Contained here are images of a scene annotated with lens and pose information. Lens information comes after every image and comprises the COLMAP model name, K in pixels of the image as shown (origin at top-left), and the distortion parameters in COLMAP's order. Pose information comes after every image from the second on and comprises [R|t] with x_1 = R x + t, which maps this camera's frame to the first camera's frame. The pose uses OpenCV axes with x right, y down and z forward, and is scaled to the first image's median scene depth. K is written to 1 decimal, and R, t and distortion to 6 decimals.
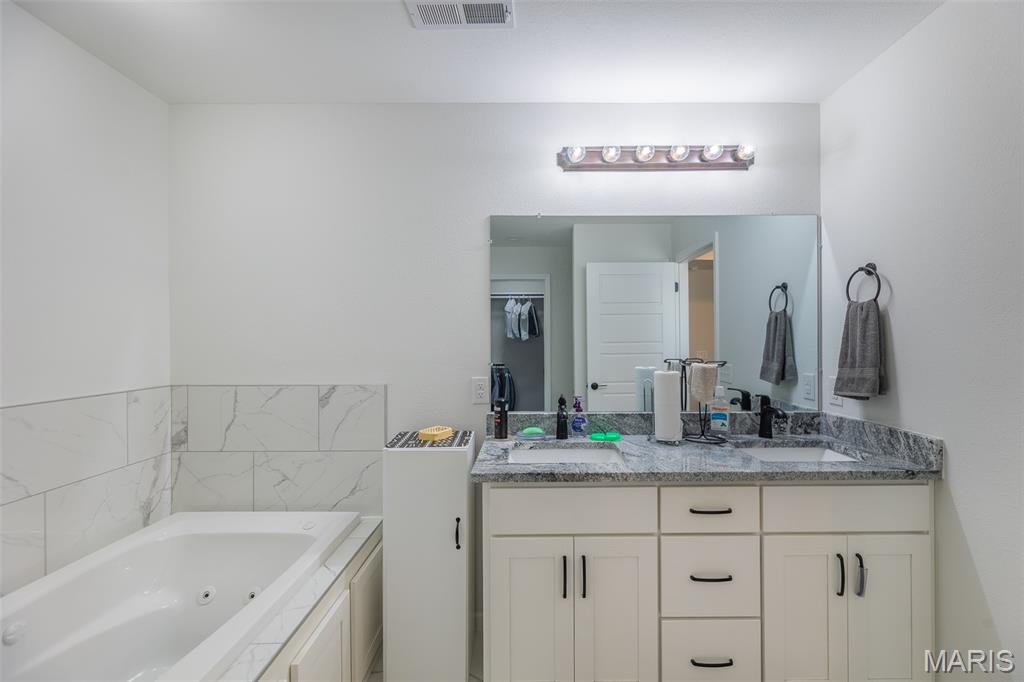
lens RADIAL K [[418.0, 0, 519.5], [0, 418.0, 341.3], [0, 0, 1]] dist [-0.000279, -0.000452]
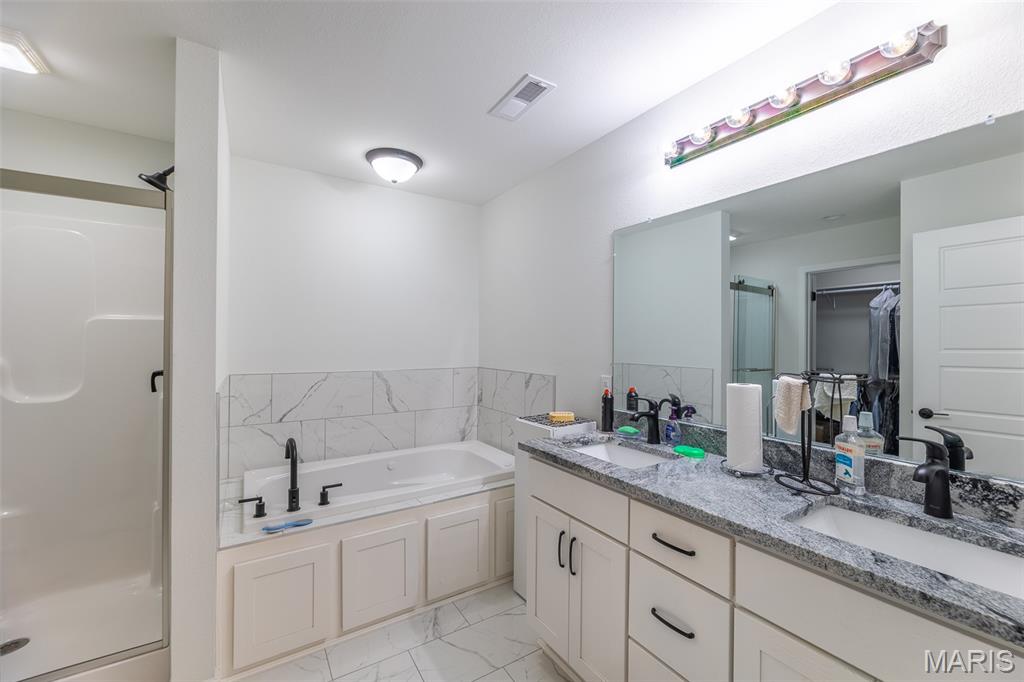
lens RADIAL K [[418.0, 0, 537.9], [0, 418.0, 342.7], [0, 0, 1]] dist [-0.000279, -0.000452]
pose [[0.572729, 0.010534, -0.819677, 0.763458], [-0.013789, 0.999900, 0.003215, -0.004420], [0.819629, 0.009461, 0.572817, 0.214119]]
